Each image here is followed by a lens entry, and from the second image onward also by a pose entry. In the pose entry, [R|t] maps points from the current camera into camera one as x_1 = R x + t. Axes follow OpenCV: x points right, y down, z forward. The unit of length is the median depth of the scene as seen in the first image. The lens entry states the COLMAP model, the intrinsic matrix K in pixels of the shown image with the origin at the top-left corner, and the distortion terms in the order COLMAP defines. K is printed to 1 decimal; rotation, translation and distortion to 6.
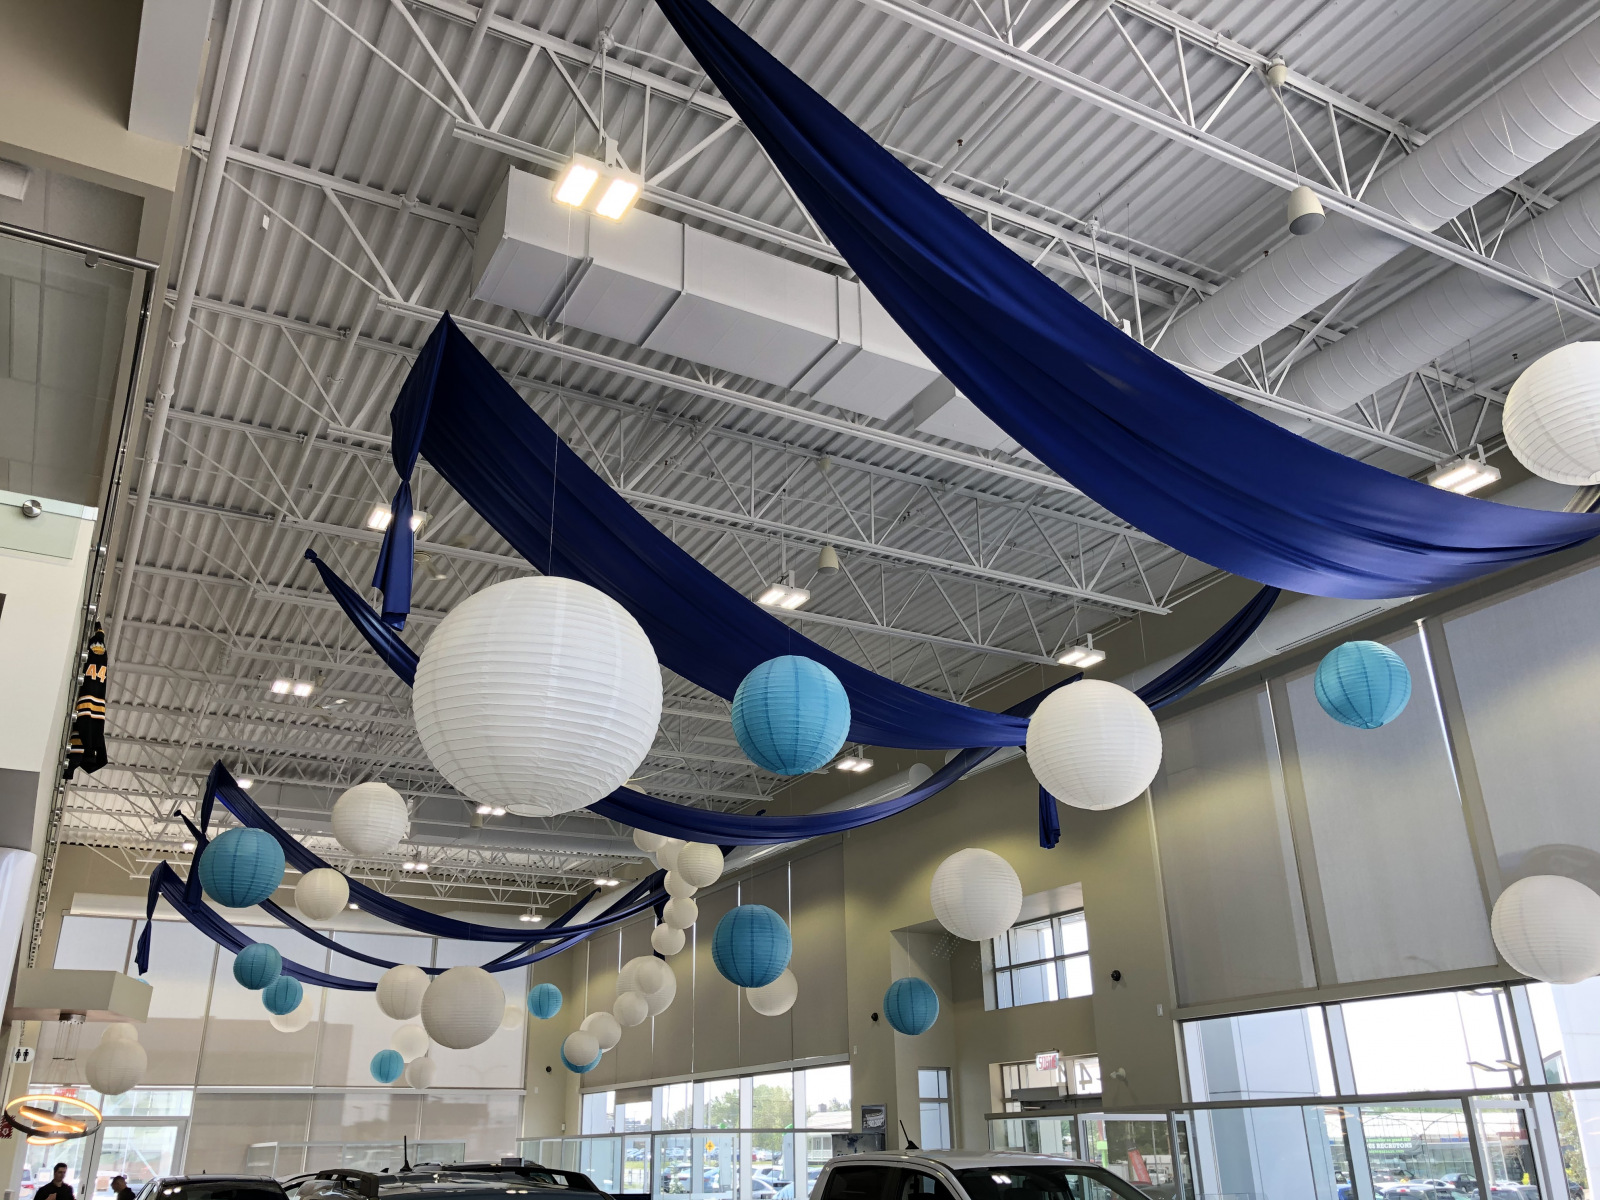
lens RADIAL K [[1325.6, 0, 789.5], [0, 1325.6, 591.3], [0, 0, 1]] dist [0.002489, -0.002835]
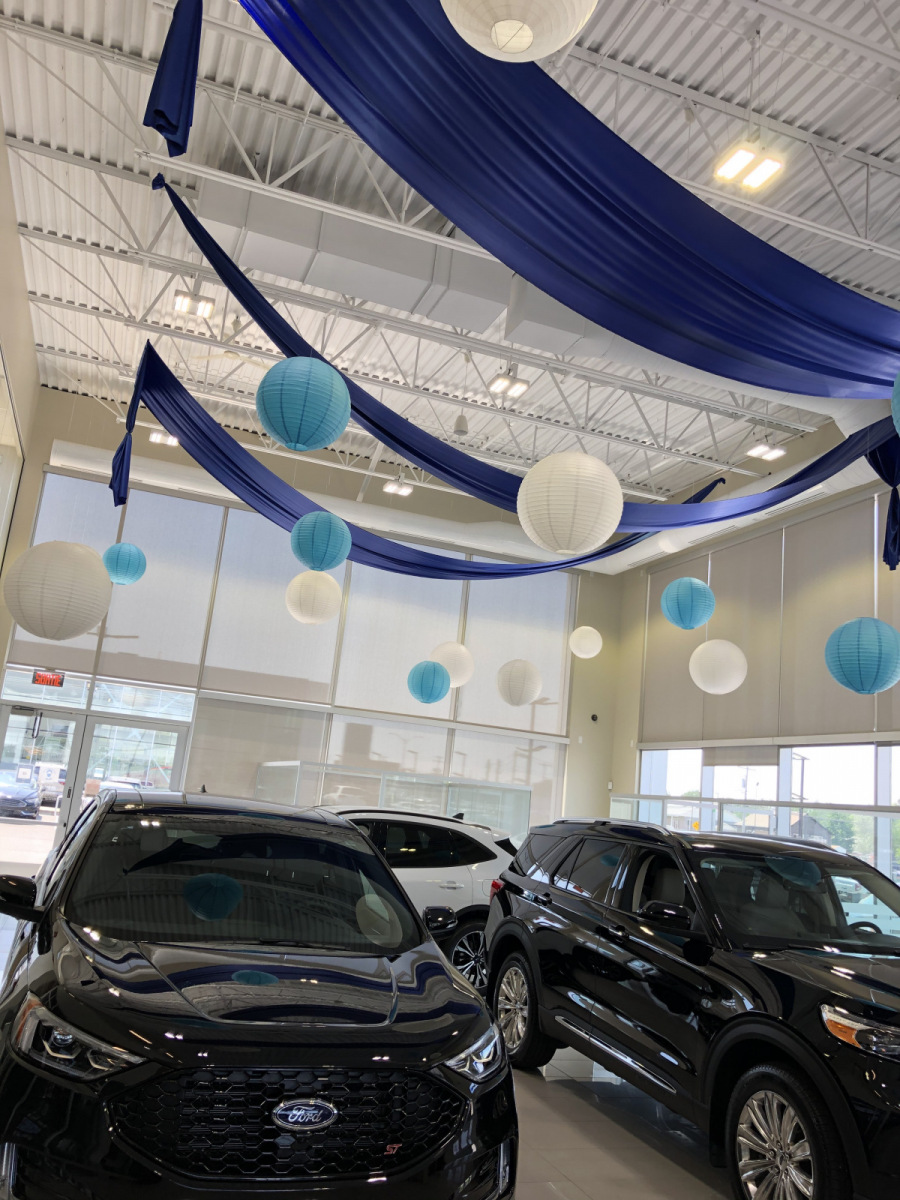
lens RADIAL K [[994.2, 0, 454.5], [0, 994.2, 603.0], [0, 0, 1]] dist [0.002489, -0.002835]
pose [[0.982987, 0.081013, -0.164843, -0.423470], [-0.047807, 0.979388, 0.196247, 0.420194], [0.177344, -0.185028, 0.966599, 0.964363]]
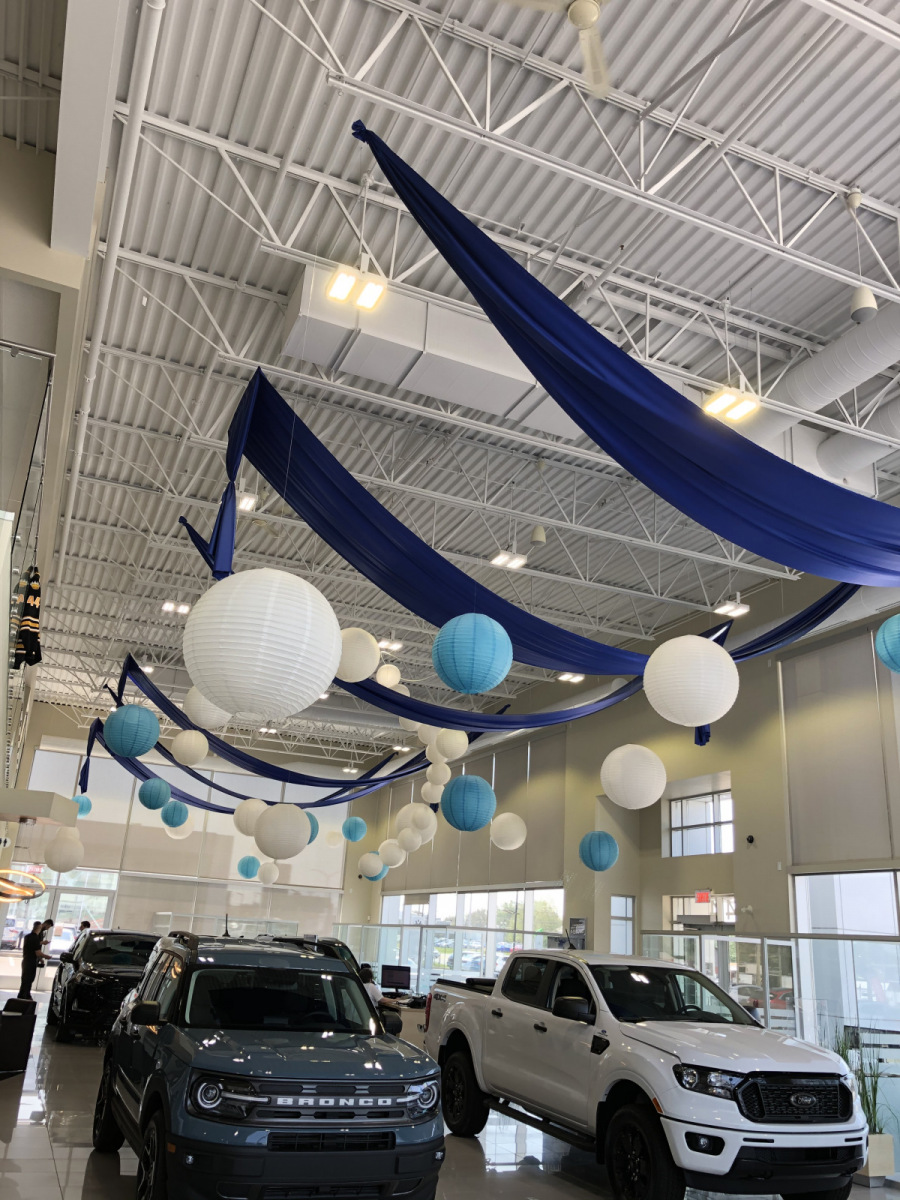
lens RADIAL K [[994.2, 0, 451.0], [0, 994.2, 600.3], [0, 0, 1]] dist [0.002489, -0.002835]
pose [[0.992914, 0.040259, -0.111804, 0.052052], [-0.032737, 0.997126, 0.068325, -0.021642], [0.114234, -0.064181, 0.991379, -0.051540]]
